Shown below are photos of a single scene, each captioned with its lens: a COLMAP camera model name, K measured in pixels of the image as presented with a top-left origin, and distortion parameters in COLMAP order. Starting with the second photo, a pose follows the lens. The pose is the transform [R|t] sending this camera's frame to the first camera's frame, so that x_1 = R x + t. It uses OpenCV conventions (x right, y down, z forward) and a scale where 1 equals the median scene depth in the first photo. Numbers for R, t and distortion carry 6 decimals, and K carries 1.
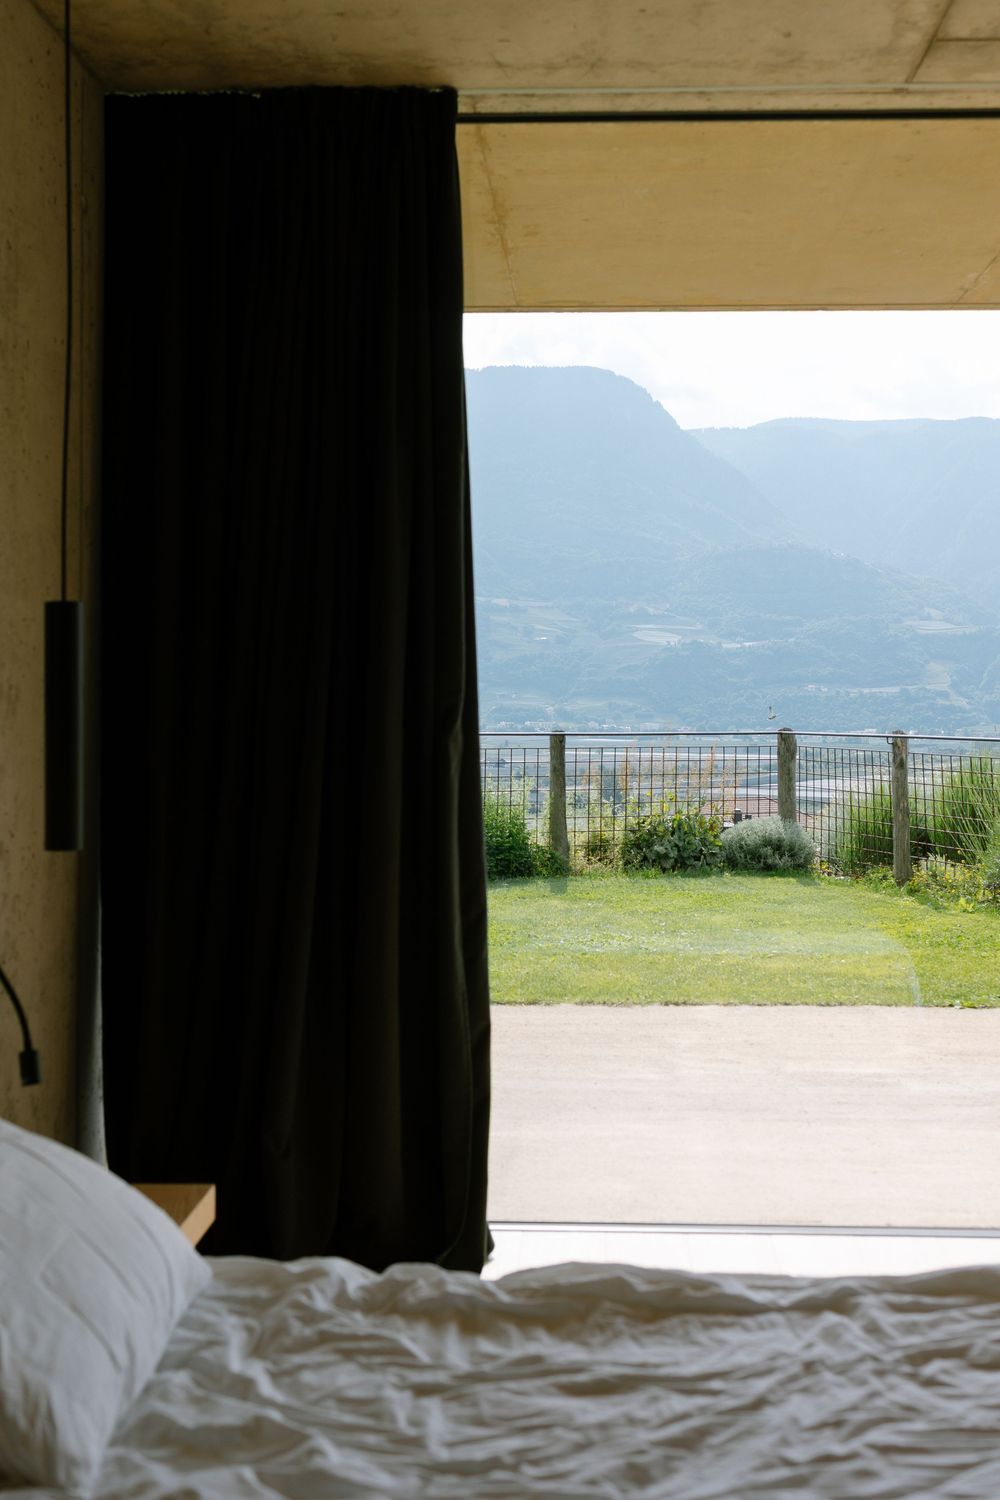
lens RADIAL K [[1596.9, 0, 500.0], [0, 1596.9, 668.7], [0, 0, 1]] dist [-0.007035, -0.003542]
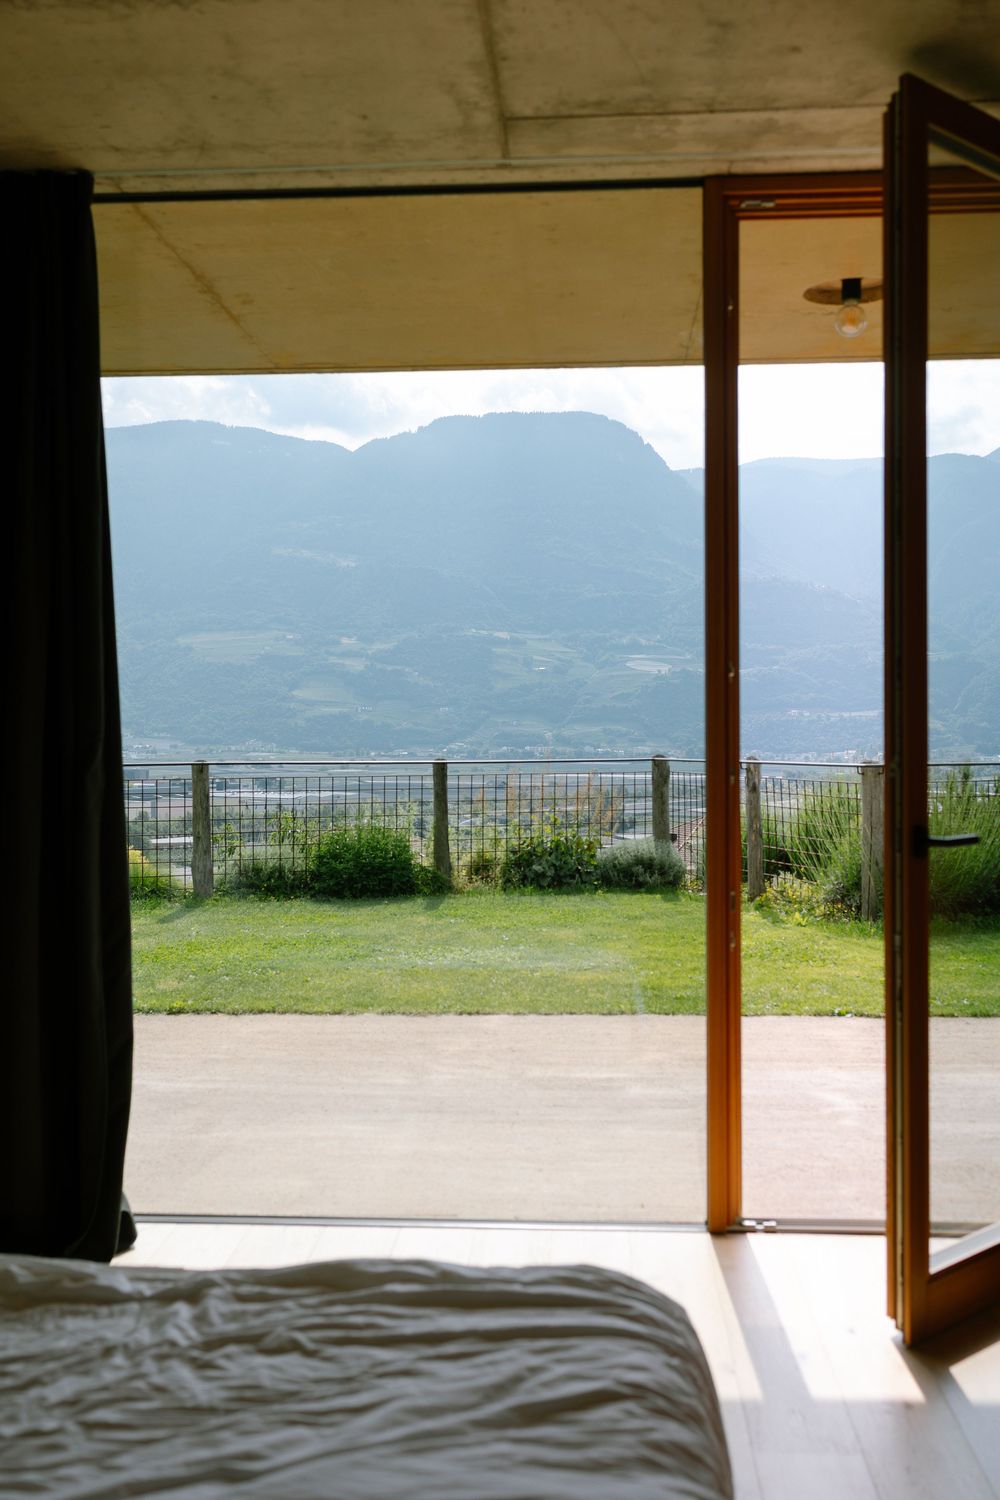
lens RADIAL K [[1493.9, 0, 500.0], [0, 1493.9, 750.0], [0, 0, 1]] dist [-0.011297, 0.012669]
pose [[0.999756, -0.008191, -0.020526, 0.181325], [0.008924, 0.999317, 0.035870, -0.005752], [0.020218, -0.036044, 0.999146, -0.006531]]
